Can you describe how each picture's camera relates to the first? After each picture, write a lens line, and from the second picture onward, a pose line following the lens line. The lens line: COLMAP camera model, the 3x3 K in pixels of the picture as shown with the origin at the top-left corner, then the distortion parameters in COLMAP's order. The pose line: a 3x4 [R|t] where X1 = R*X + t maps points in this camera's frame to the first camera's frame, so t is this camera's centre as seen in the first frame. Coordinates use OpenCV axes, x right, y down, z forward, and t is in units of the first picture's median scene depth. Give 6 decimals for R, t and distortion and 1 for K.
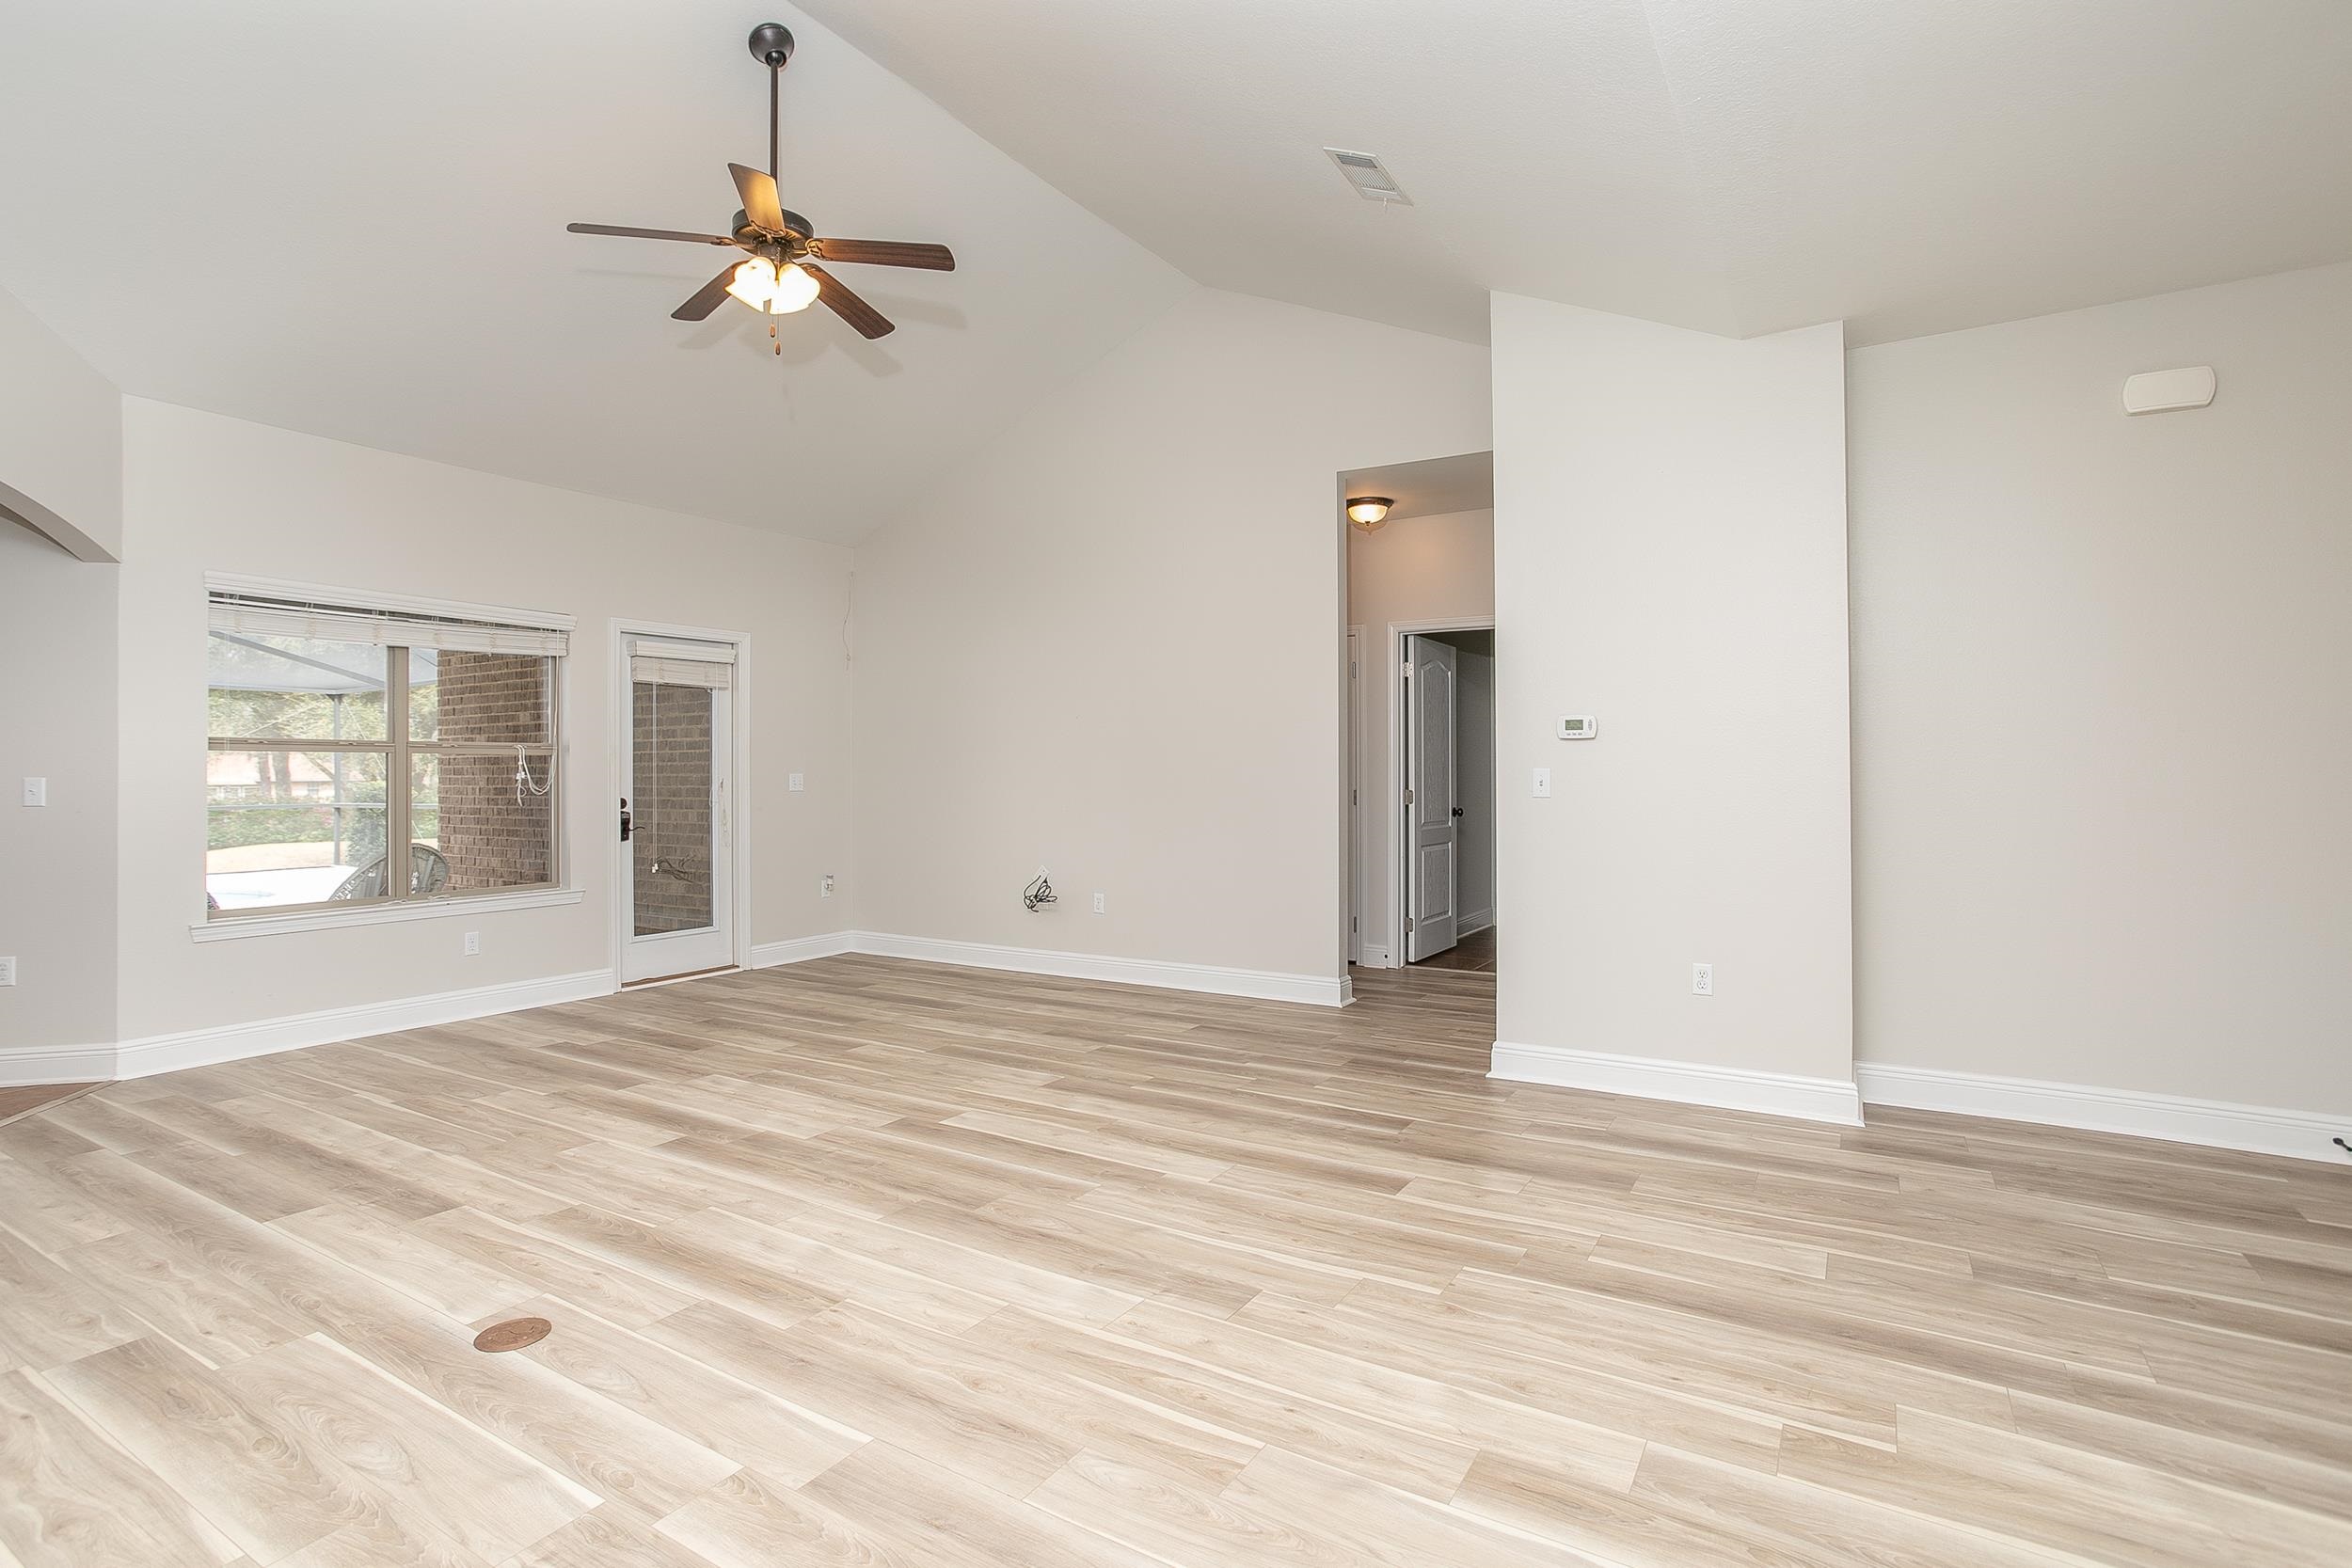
lens RADIAL K [[1145.0, 0, 1166.4], [0, 1145.0, 772.5], [0, 0, 1]] dist [-0.053649, 0.034501]
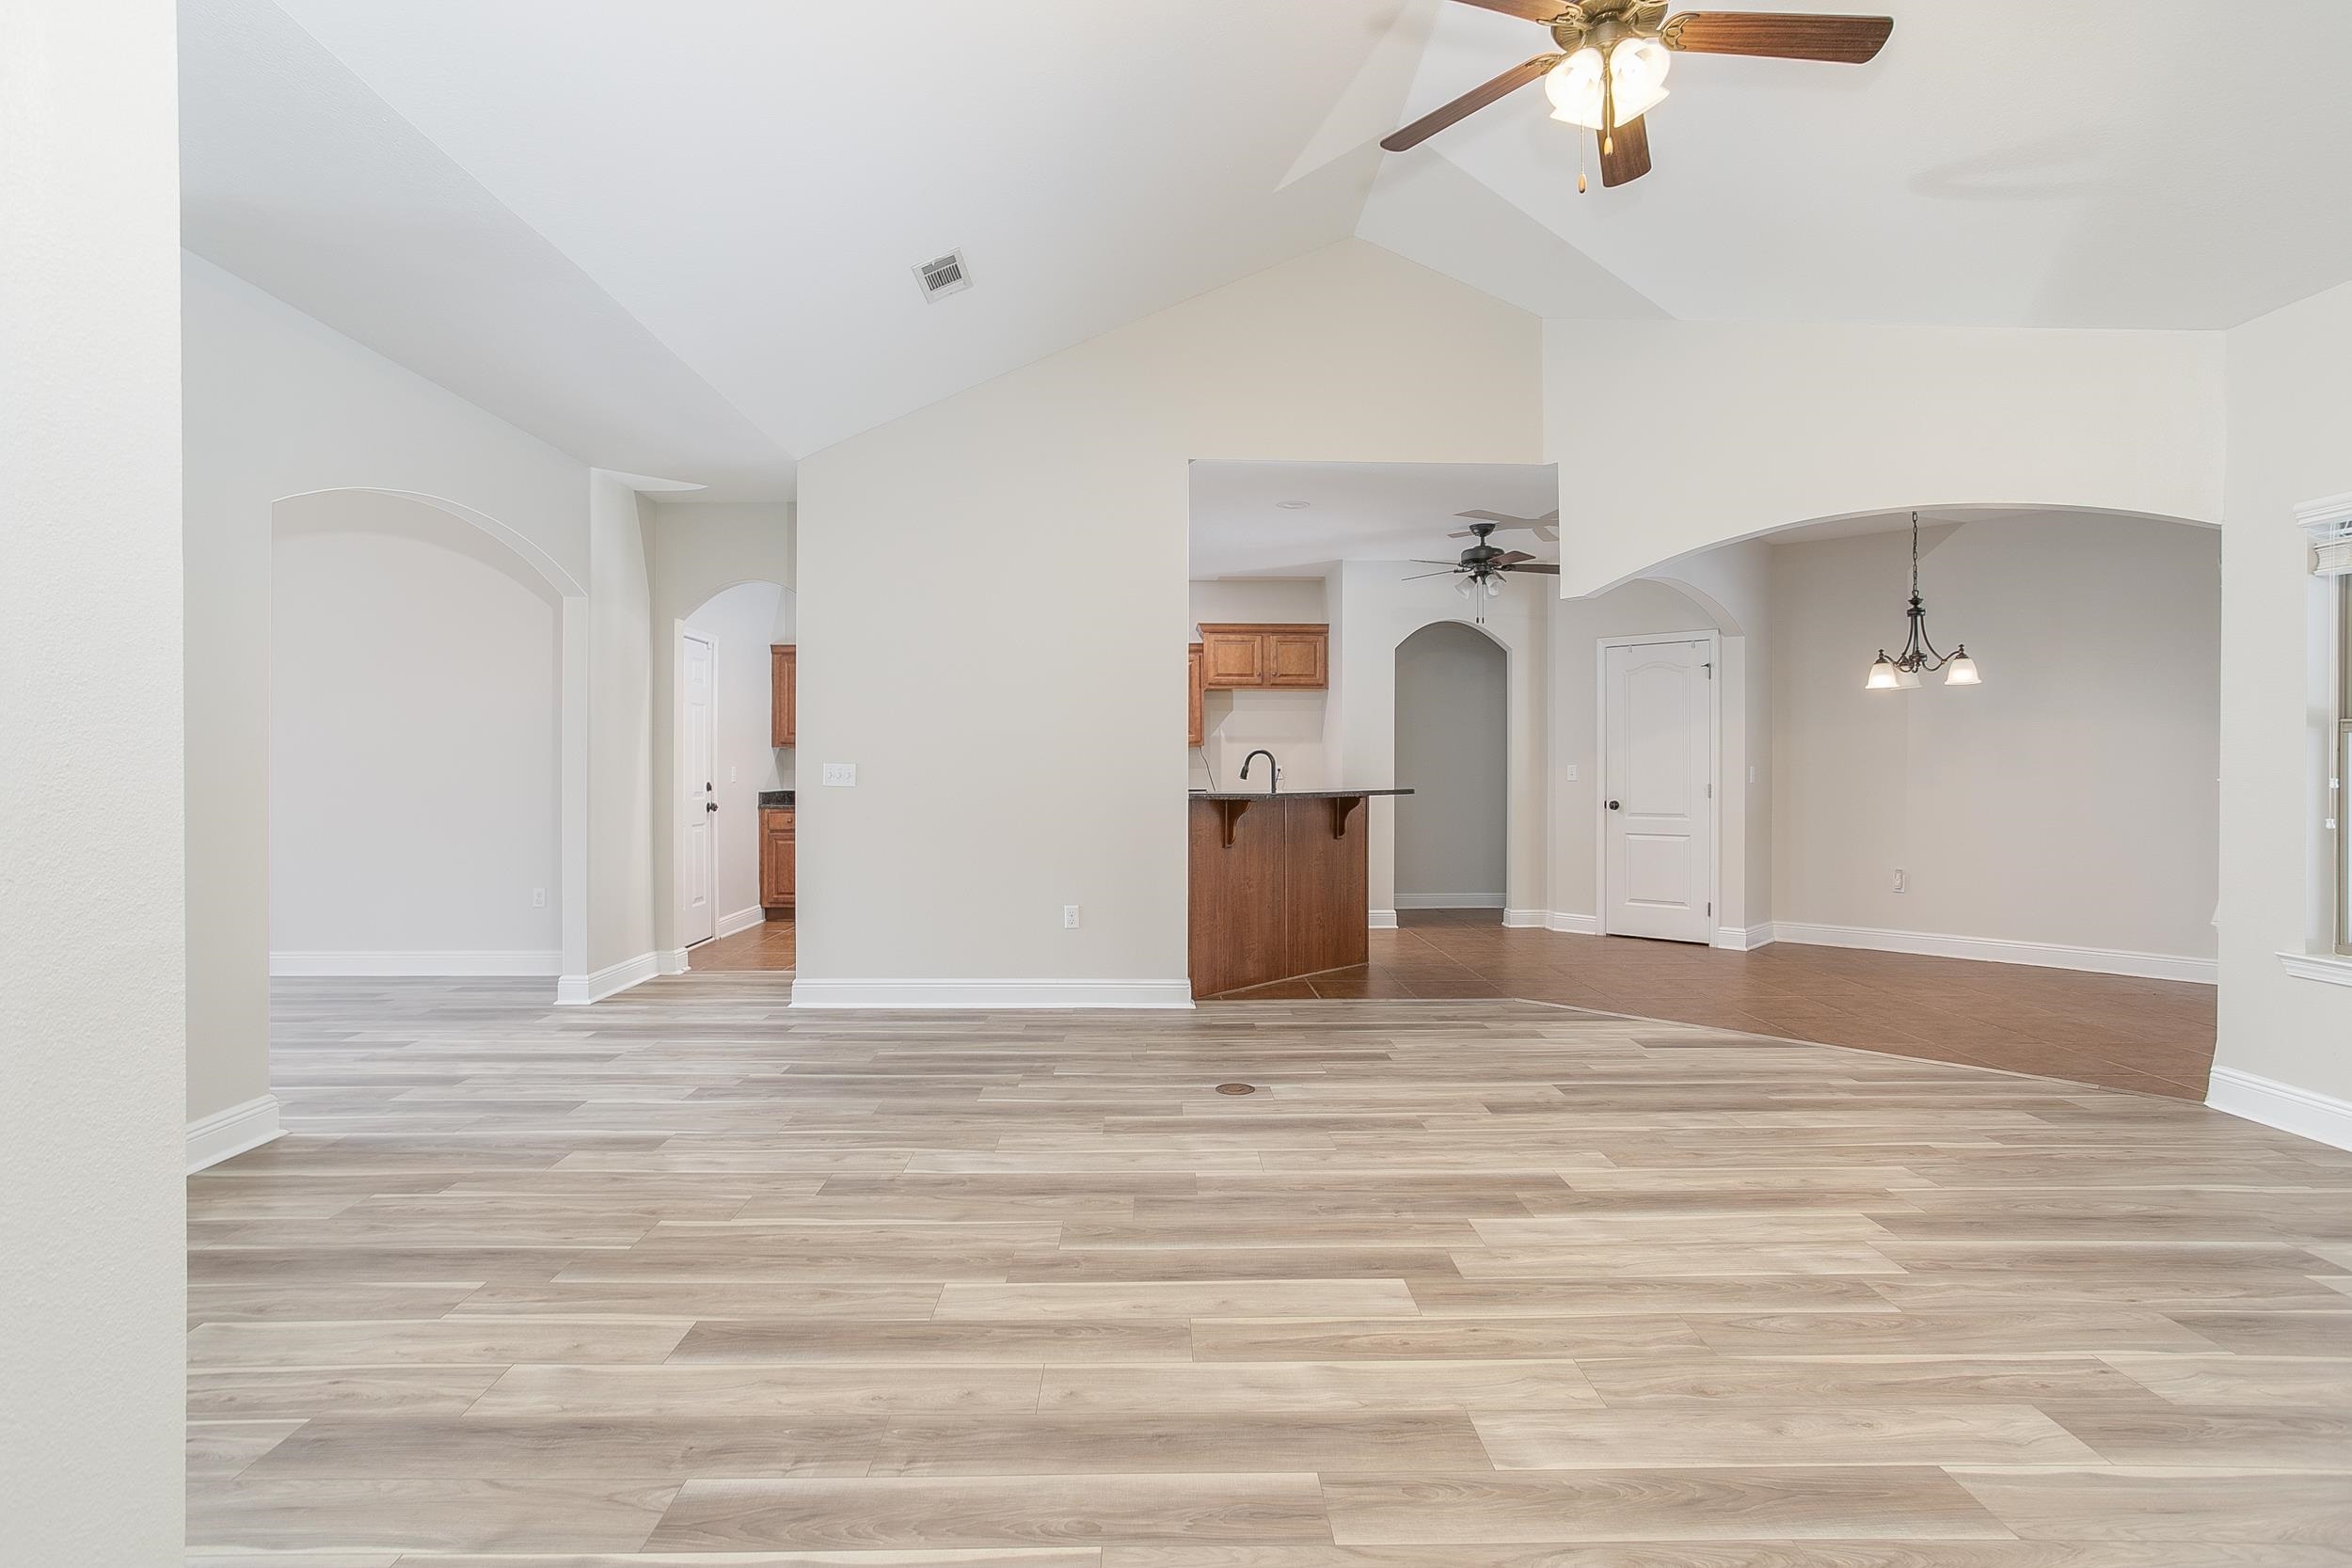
lens RADIAL K [[1145.0, 0, 1166.4], [0, 1145.0, 772.5], [0, 0, 1]] dist [-0.053649, 0.034501]
pose [[-0.840871, 0.007955, -0.541178, 0.324467], [0.005252, 0.999965, 0.006539, -0.001470], [0.541211, 0.002657, -0.840883, 1.708885]]
